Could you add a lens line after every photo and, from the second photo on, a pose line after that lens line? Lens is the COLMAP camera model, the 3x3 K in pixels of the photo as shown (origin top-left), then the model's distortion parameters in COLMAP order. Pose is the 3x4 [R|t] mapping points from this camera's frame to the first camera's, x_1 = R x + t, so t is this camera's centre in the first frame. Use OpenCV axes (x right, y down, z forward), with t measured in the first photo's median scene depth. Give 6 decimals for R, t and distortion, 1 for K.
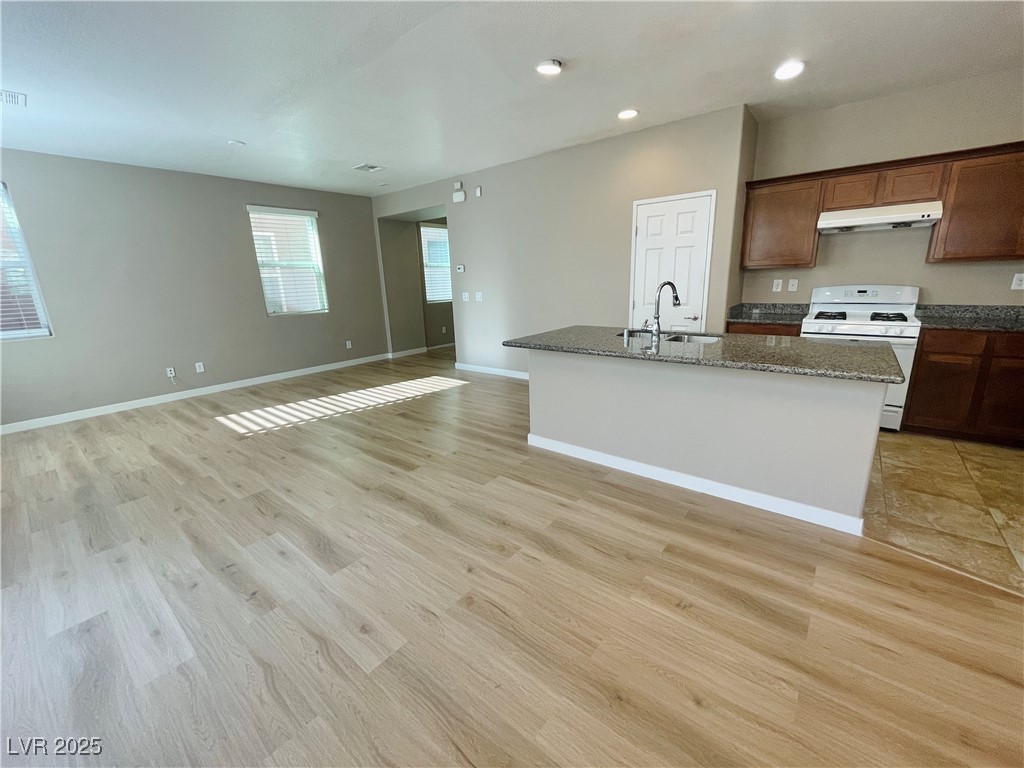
lens RADIAL K [[415.1, 0, 514.1], [0, 415.1, 383.9], [0, 0, 1]] dist [-0.002674, -0.000039]
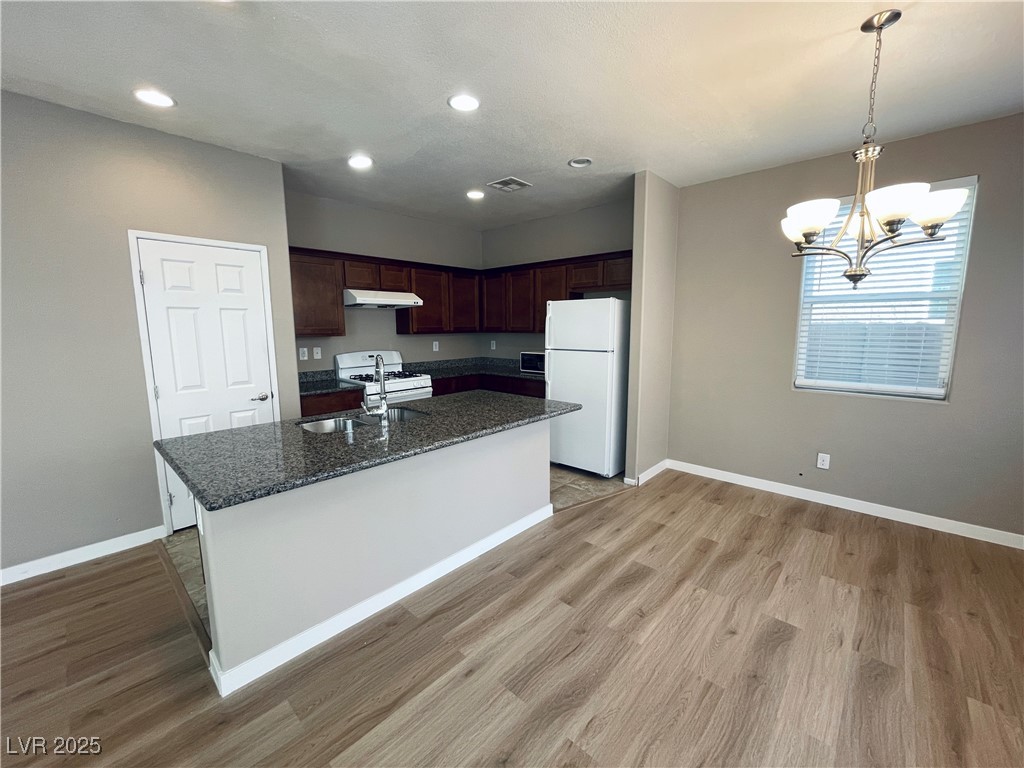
lens RADIAL K [[415.1, 0, 514.1], [0, 415.1, 383.9], [0, 0, 1]] dist [-0.002674, -0.000039]
pose [[0.062460, -0.107566, 0.992234, -0.375143], [0.250367, 0.964074, 0.088753, -0.158438], [-0.966134, 0.242879, 0.087147, 0.544471]]
